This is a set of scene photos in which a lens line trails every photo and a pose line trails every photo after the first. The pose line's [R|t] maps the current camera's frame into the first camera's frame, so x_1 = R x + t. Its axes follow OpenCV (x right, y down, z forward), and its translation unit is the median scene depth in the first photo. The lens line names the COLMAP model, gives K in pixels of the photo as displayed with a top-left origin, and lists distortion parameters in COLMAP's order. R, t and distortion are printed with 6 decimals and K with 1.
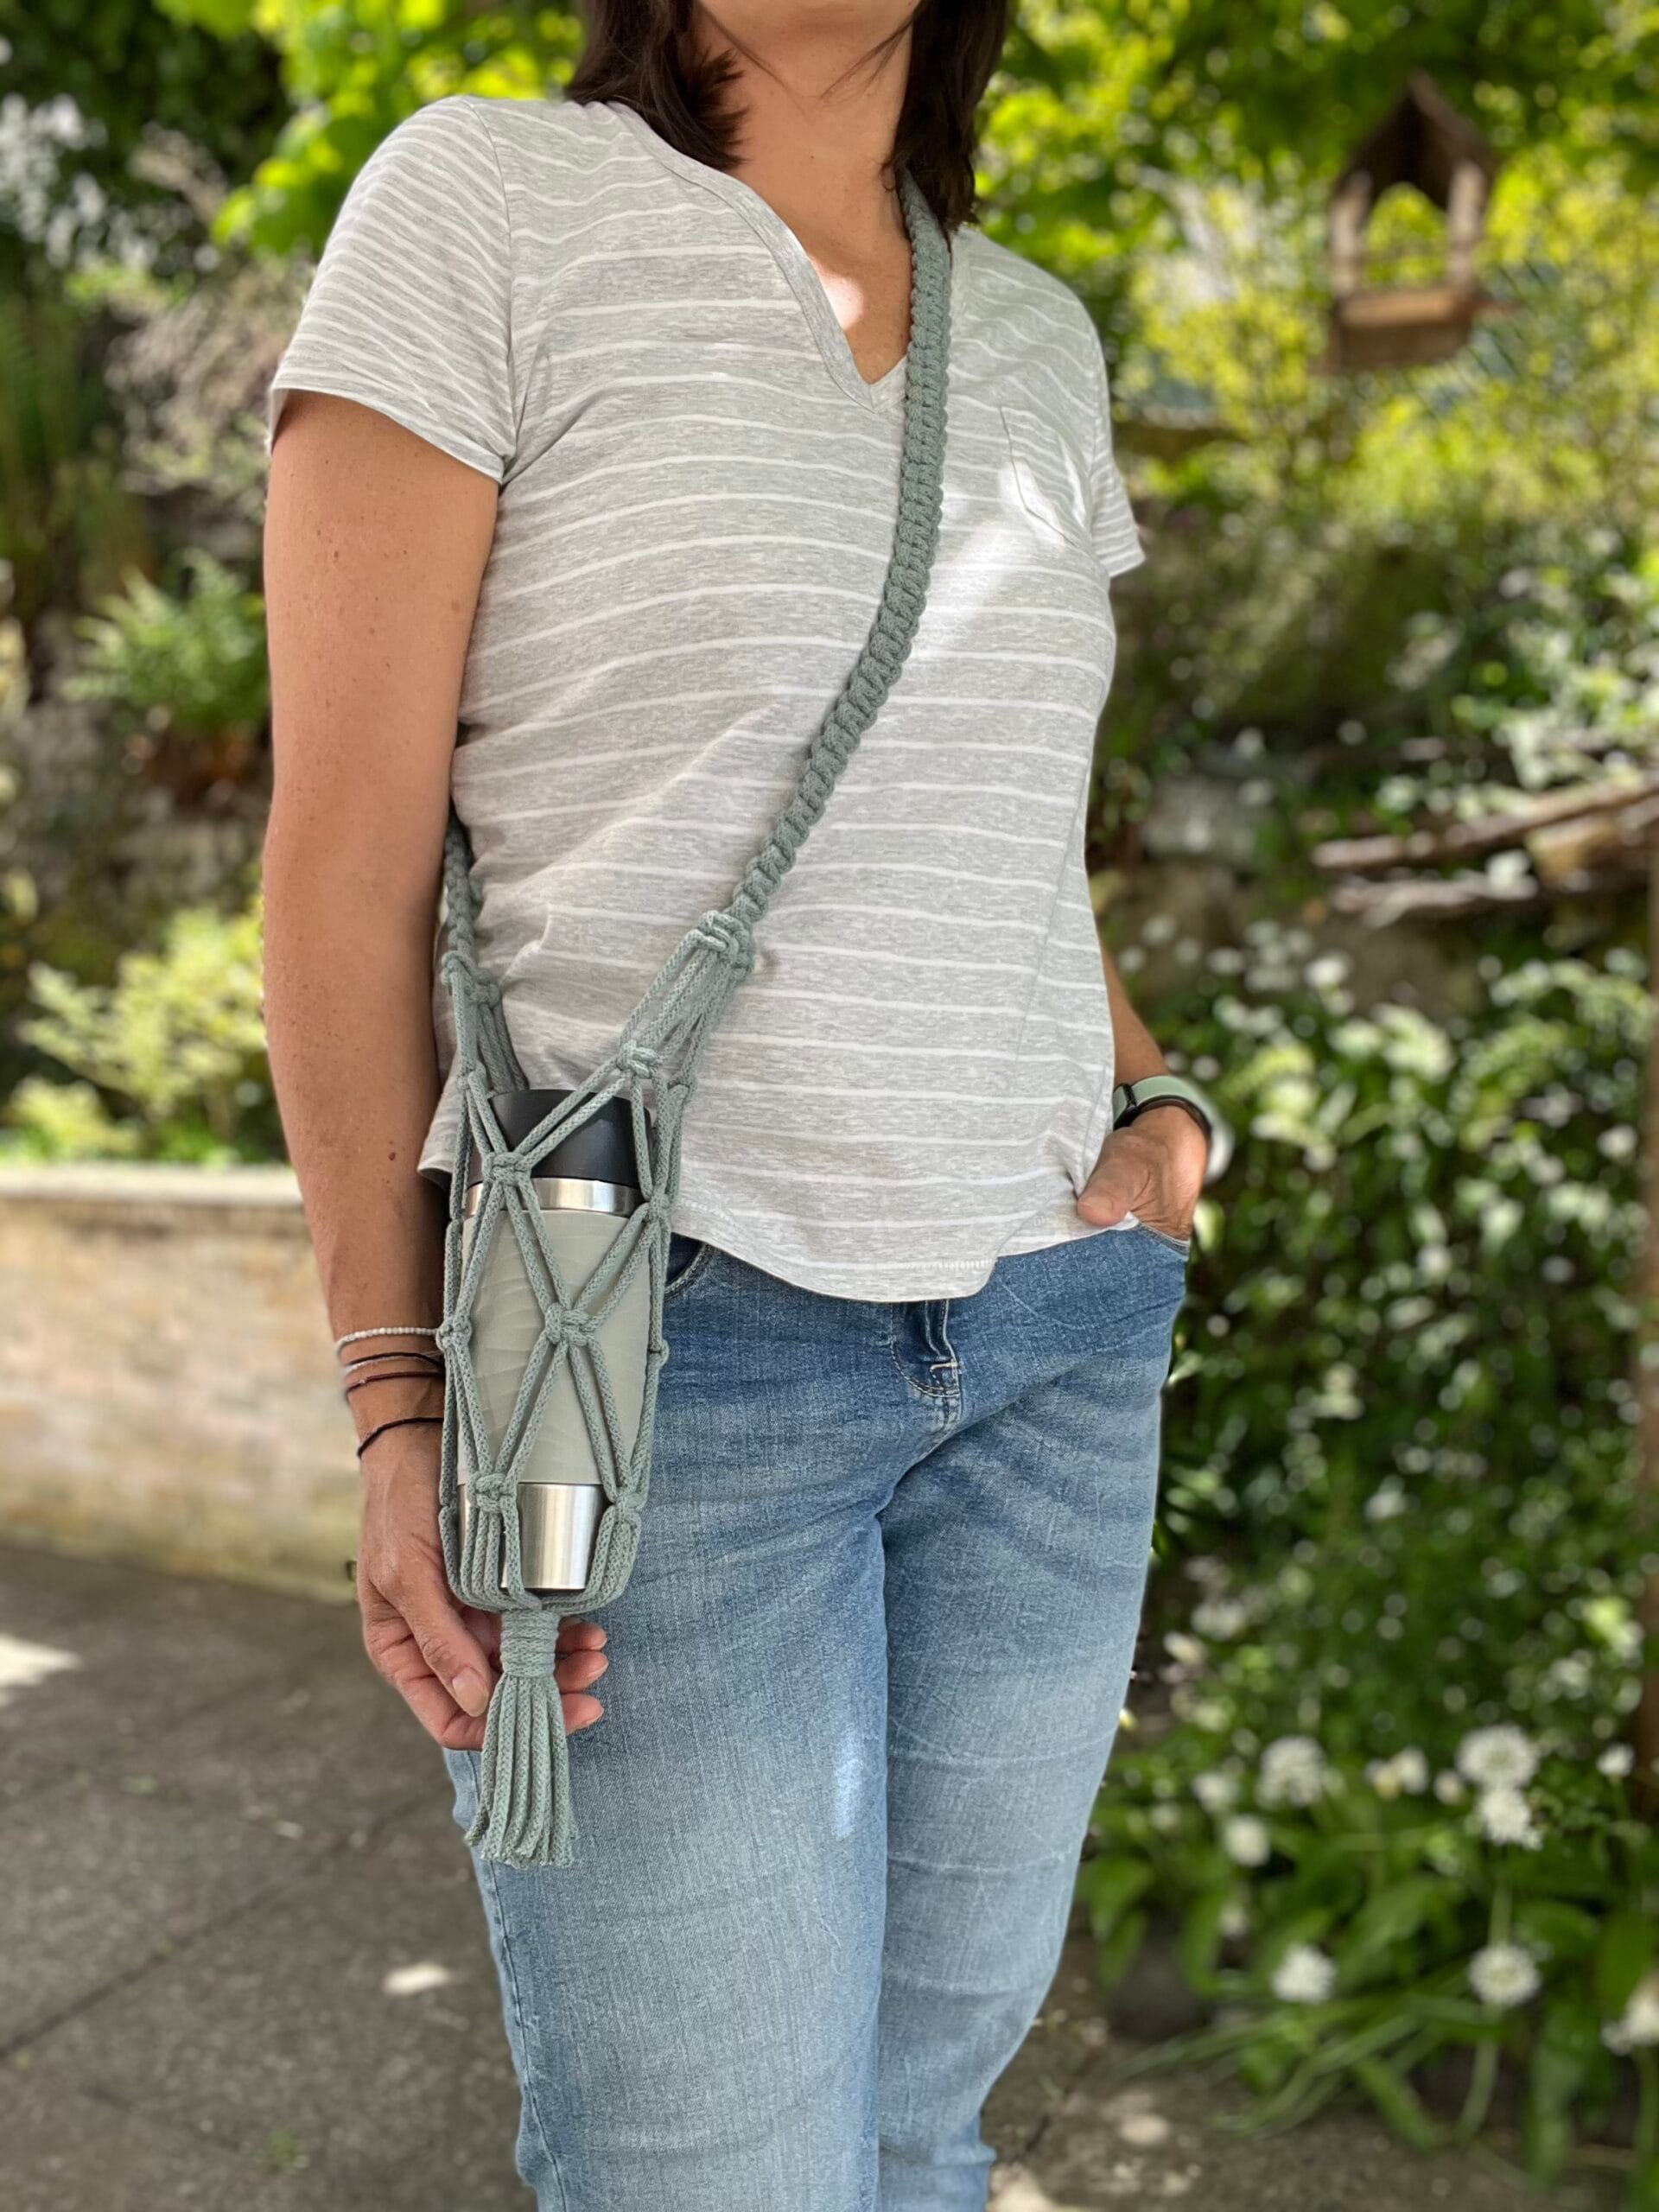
lens RADIAL K [[1952.2, 0, 829.5], [0, 1952.2, 1106.0], [0, 0, 1]] dist [0.003698, 0.009129]
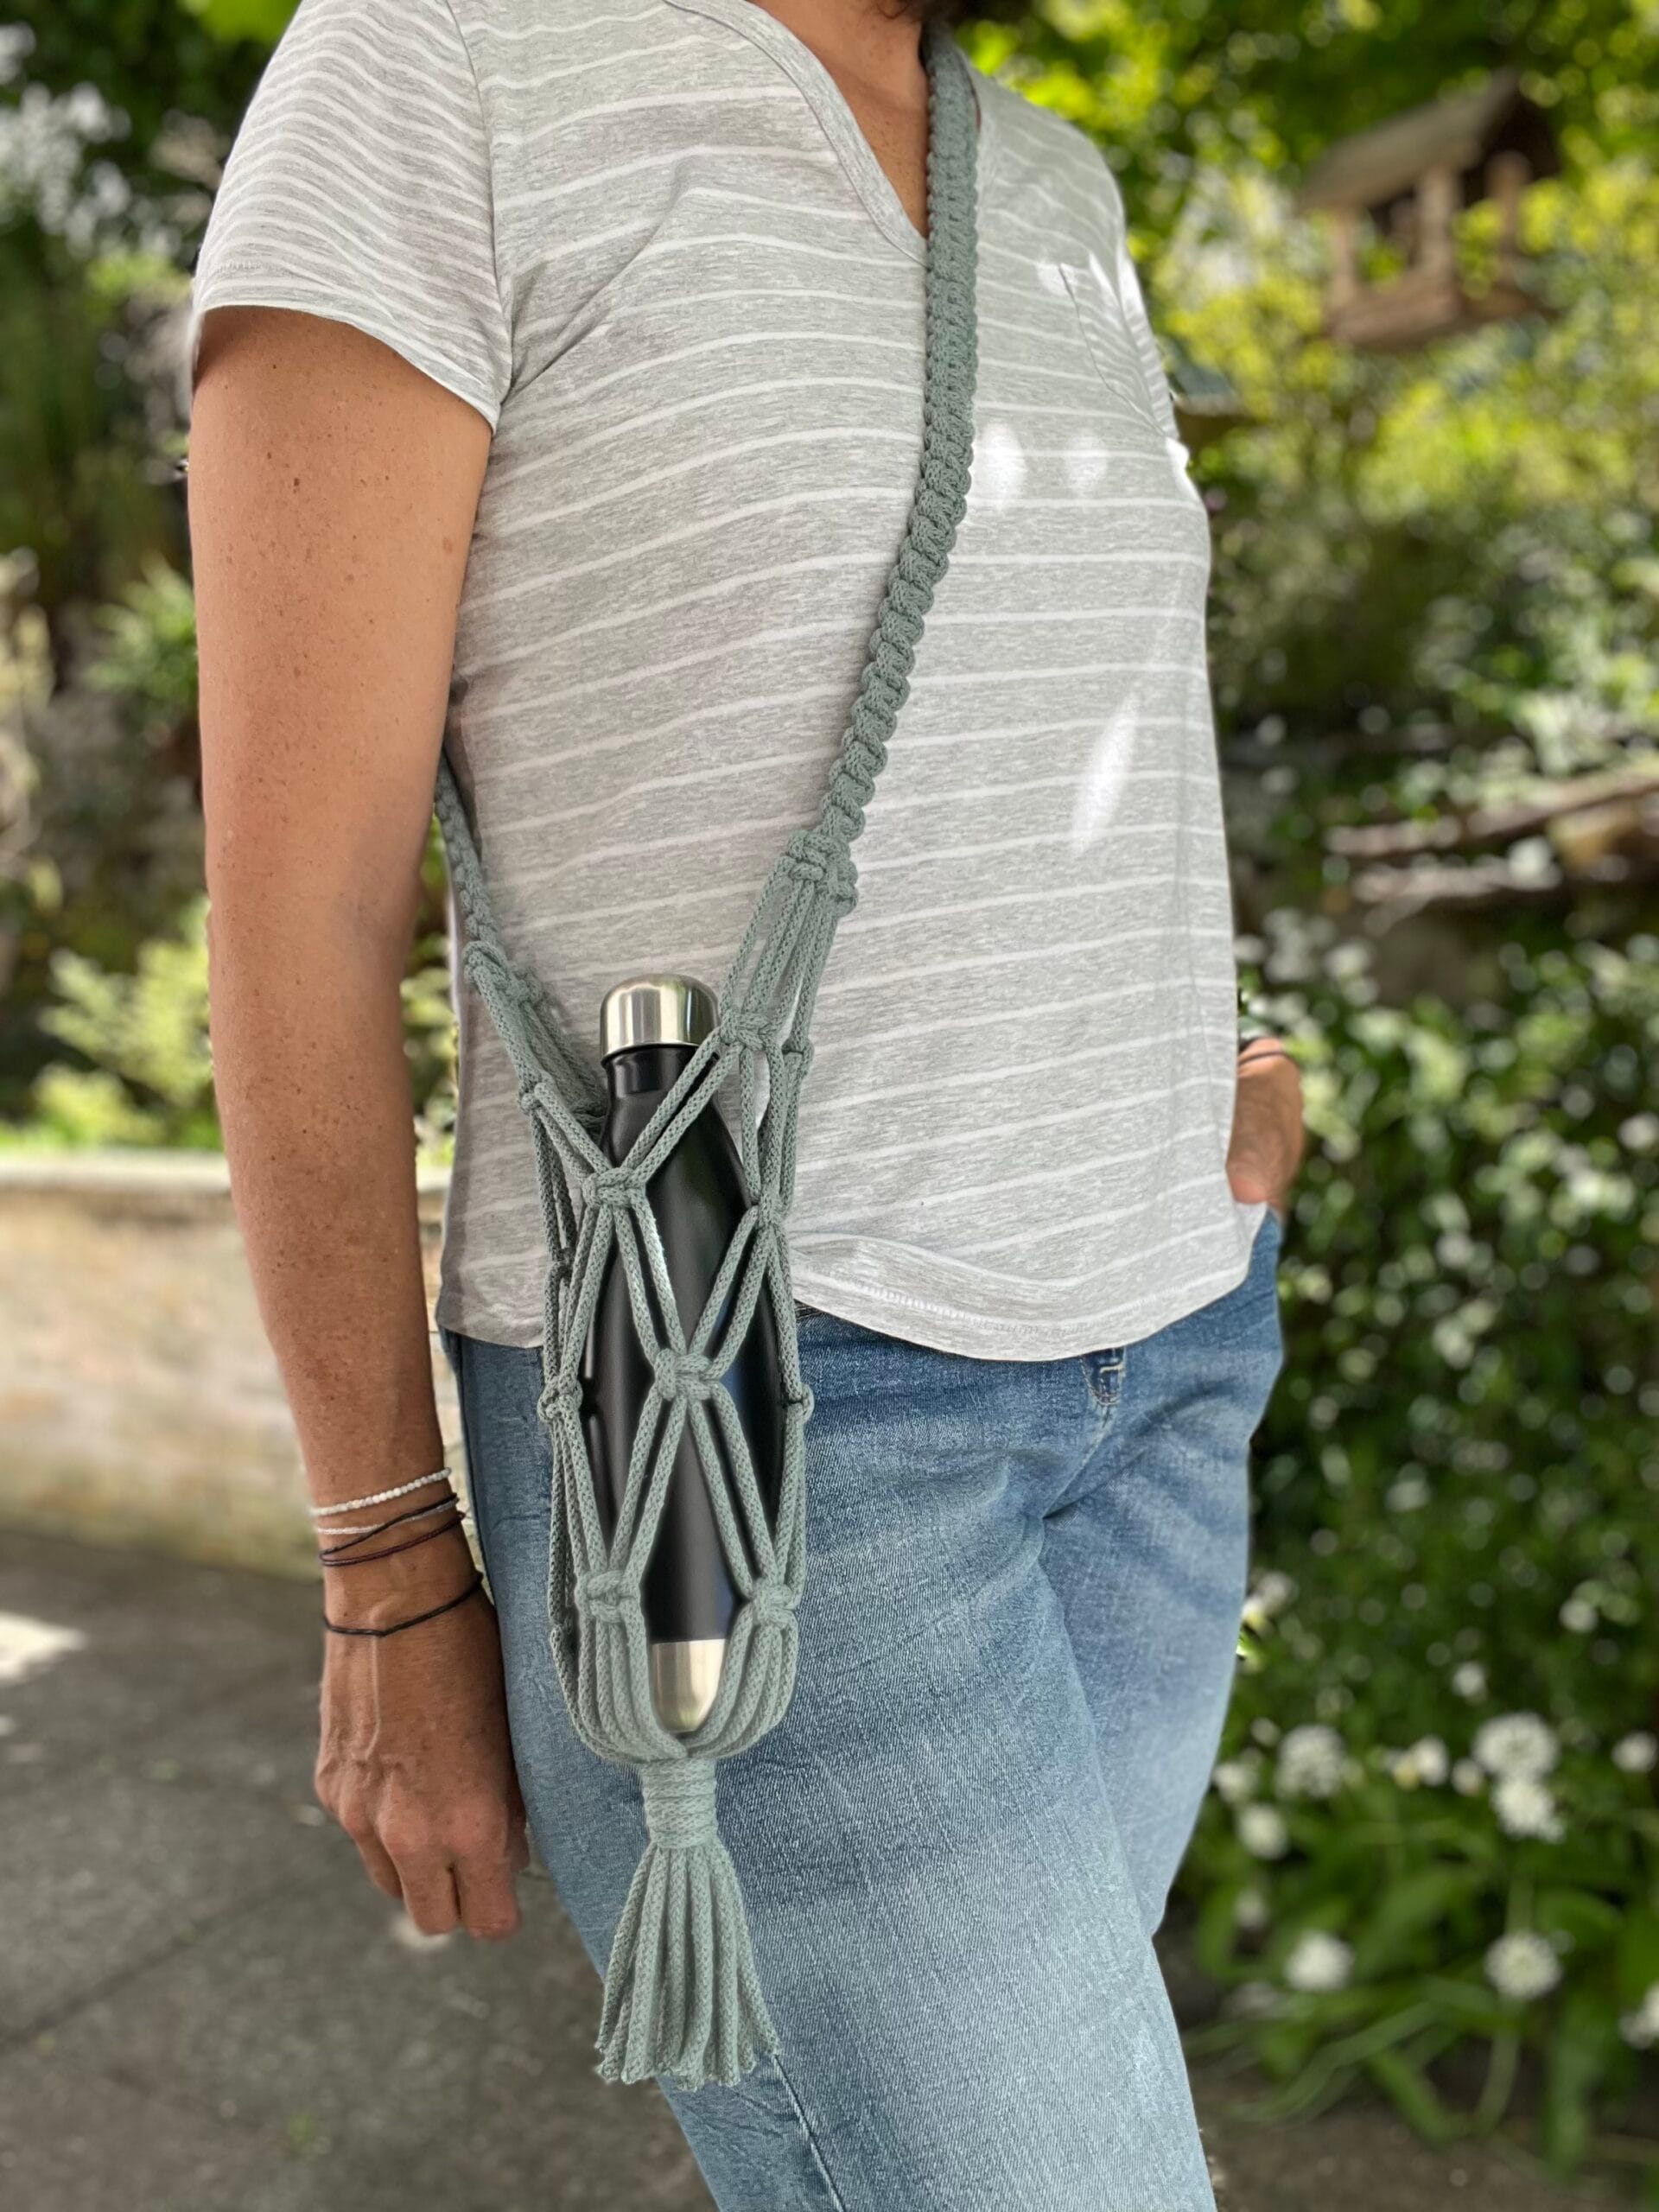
lens RADIAL K [[1952.2, 0, 829.5], [0, 1952.2, 1106.0], [0, 0, 1]] dist [0.003698, 0.009129]
pose [[0.995883, -0.079669, 0.043237, -0.097297], [0.078078, 0.996248, 0.037326, -0.037097], [-0.046049, -0.033796, 0.998367, 0.162758]]
